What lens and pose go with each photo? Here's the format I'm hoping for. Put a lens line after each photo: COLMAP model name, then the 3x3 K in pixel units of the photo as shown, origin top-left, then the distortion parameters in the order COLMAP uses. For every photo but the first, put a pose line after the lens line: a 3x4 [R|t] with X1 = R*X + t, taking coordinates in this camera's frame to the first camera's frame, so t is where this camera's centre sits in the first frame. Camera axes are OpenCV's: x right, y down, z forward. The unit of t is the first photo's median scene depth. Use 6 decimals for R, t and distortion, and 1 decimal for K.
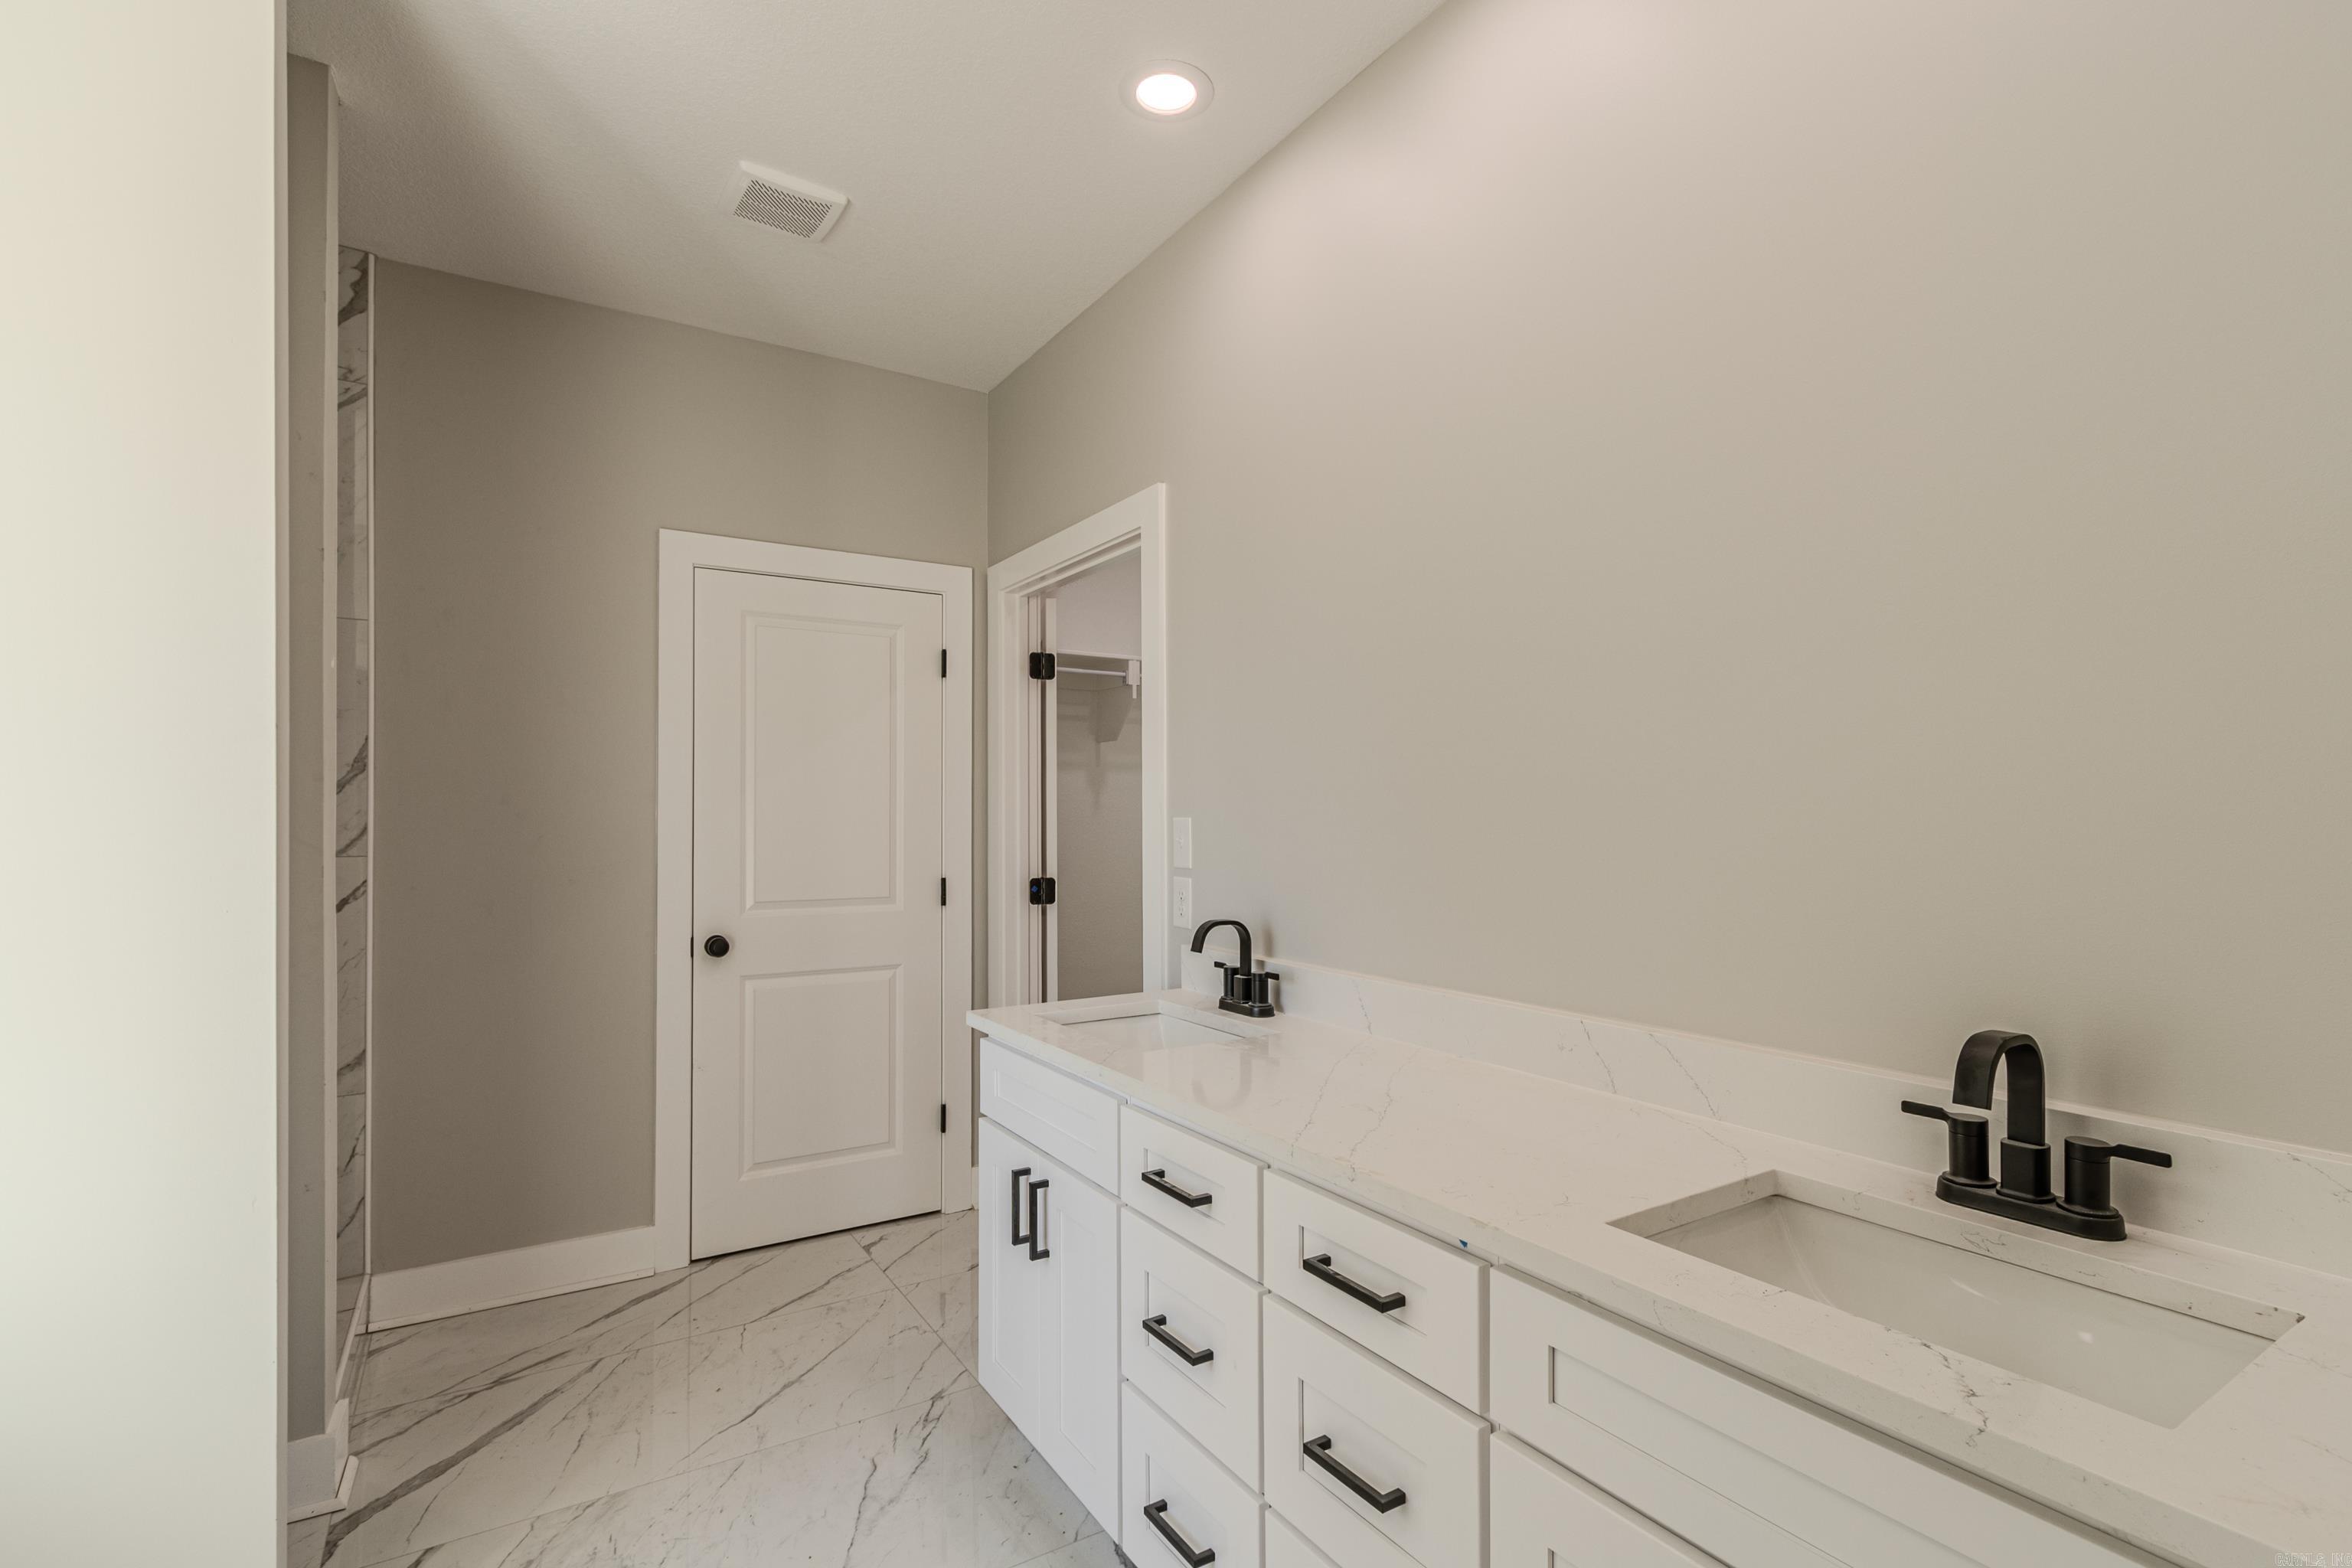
lens RADIAL K [[1055.7, 0, 1128.3], [0, 1055.7, 820.1], [0, 0, 1]] dist [0.005514, -0.000354]
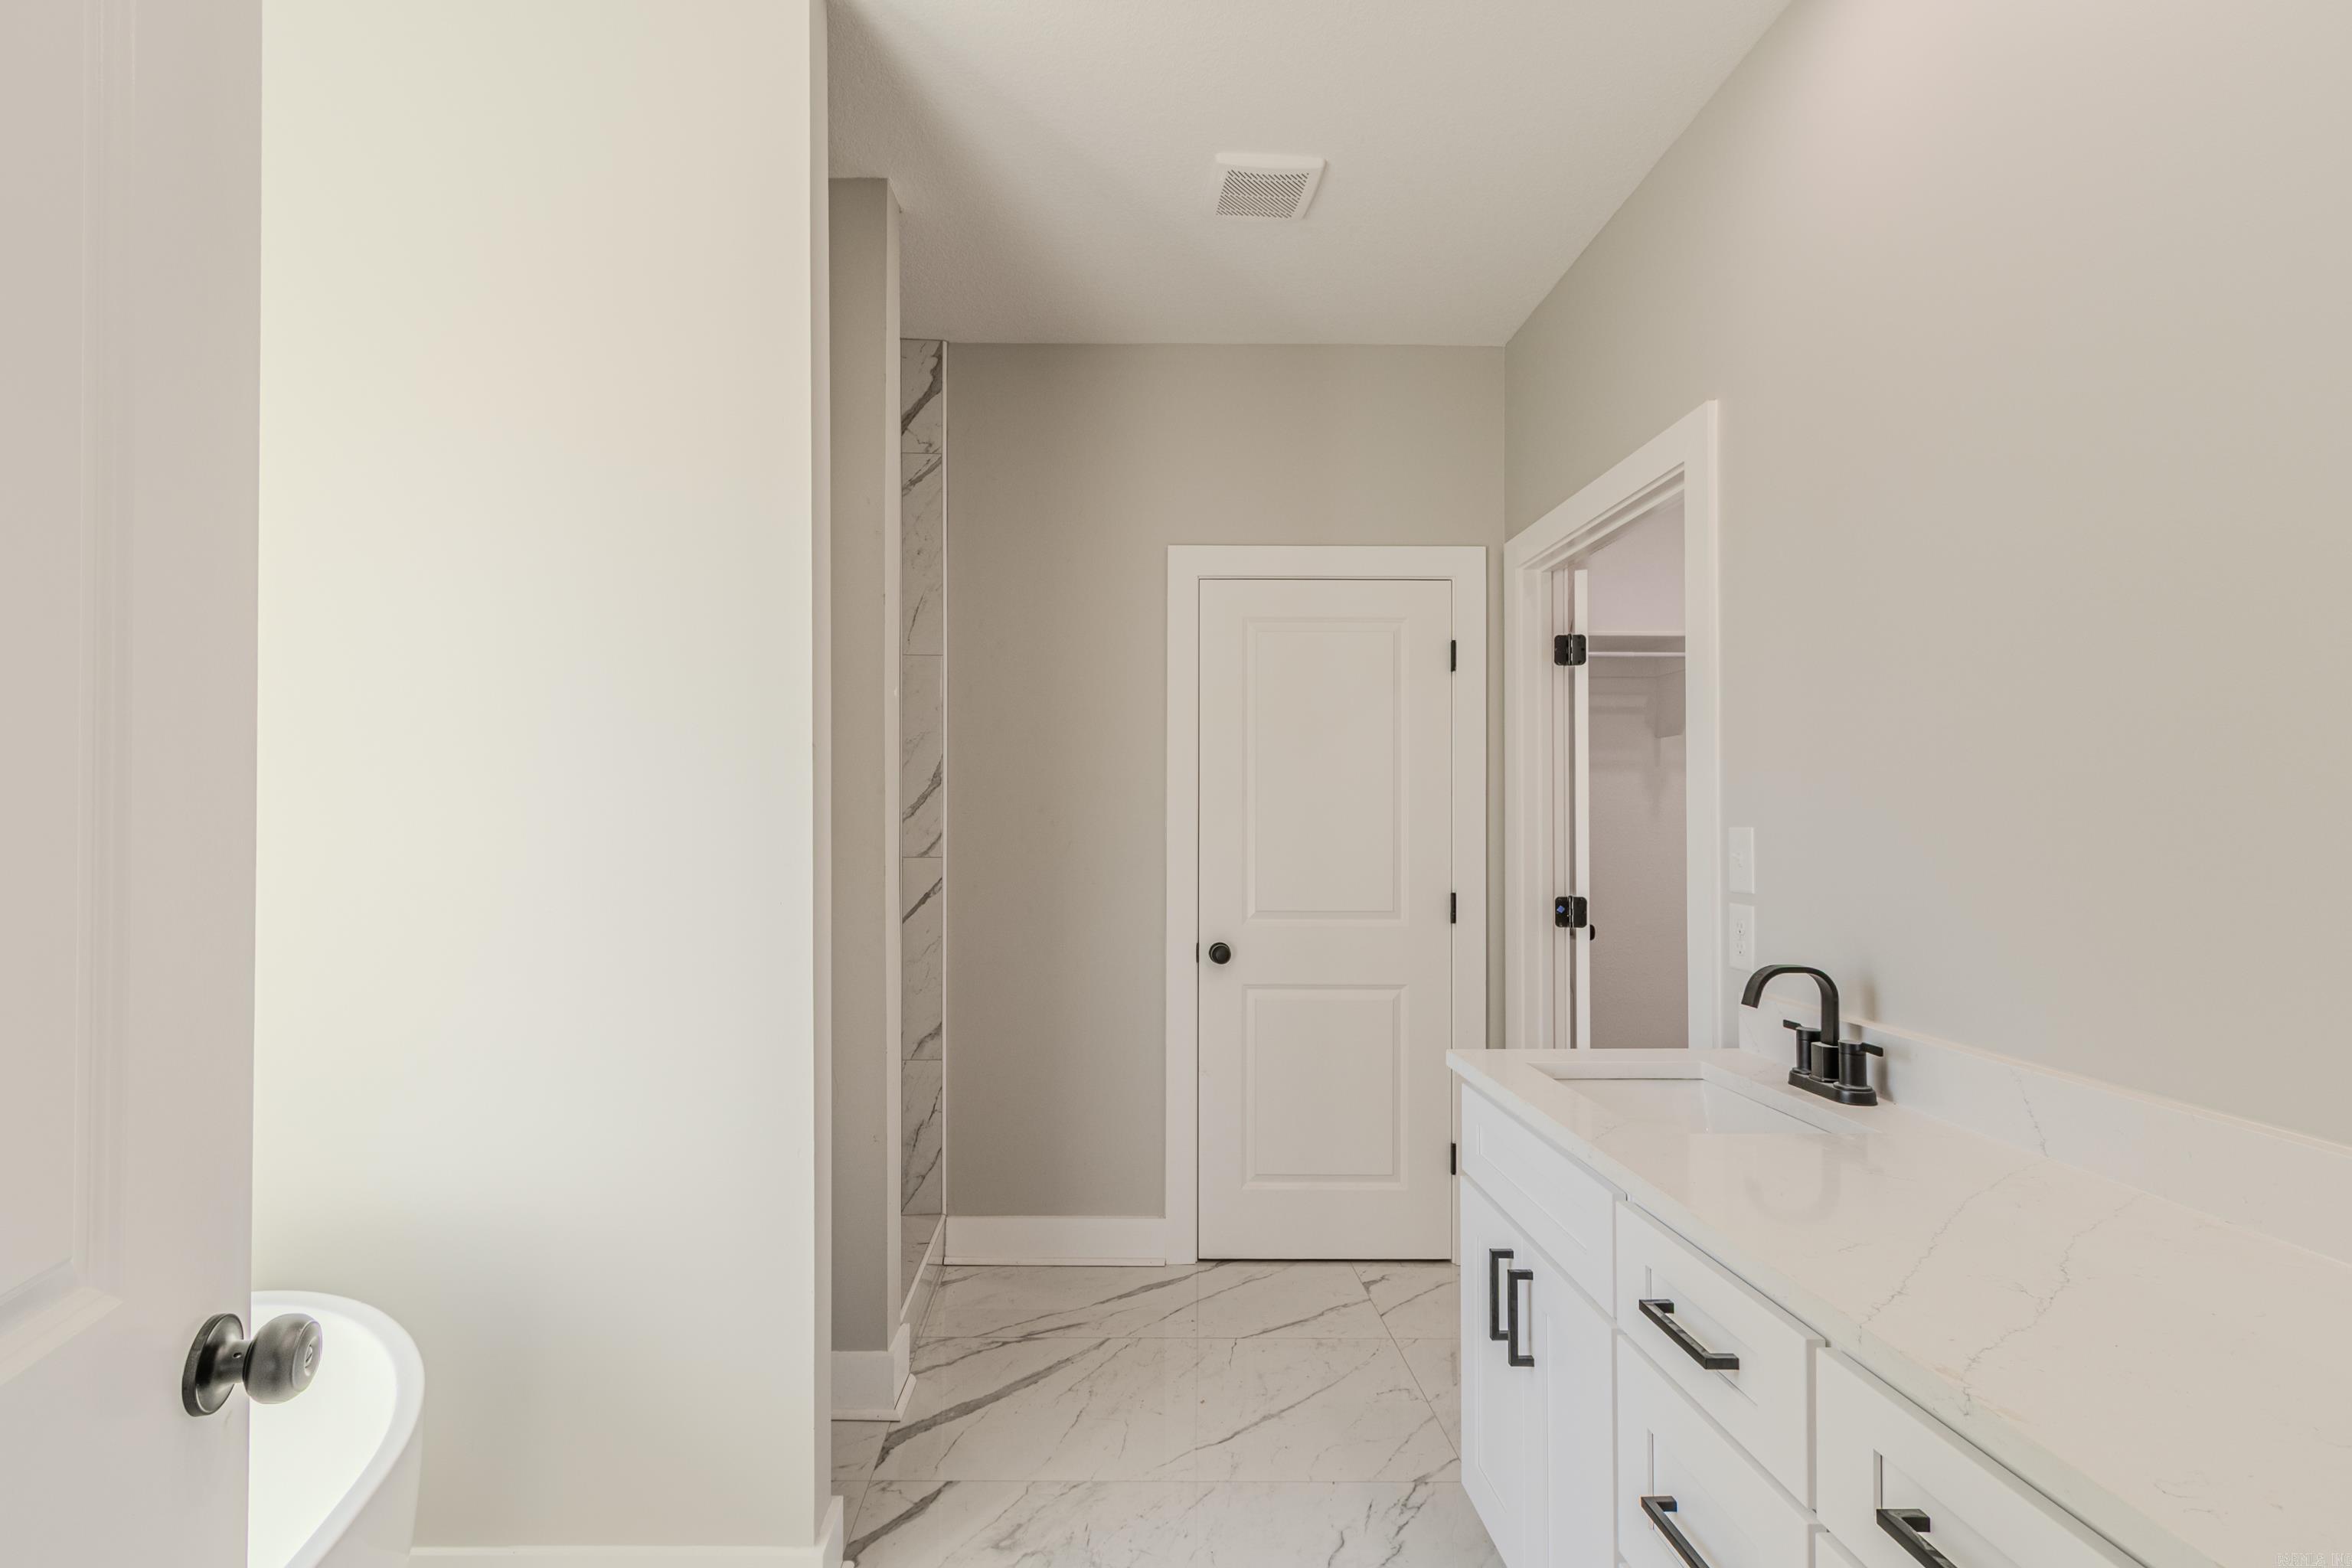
lens RADIAL K [[1055.7, 0, 1128.3], [0, 1055.7, 820.1], [0, 0, 1]] dist [0.005514, -0.000354]
pose [[0.868156, 0.001353, -0.496290, 0.043118], [-0.005110, 0.999968, -0.006212, -0.000461], [0.496266, 0.007929, 0.868134, 0.100058]]
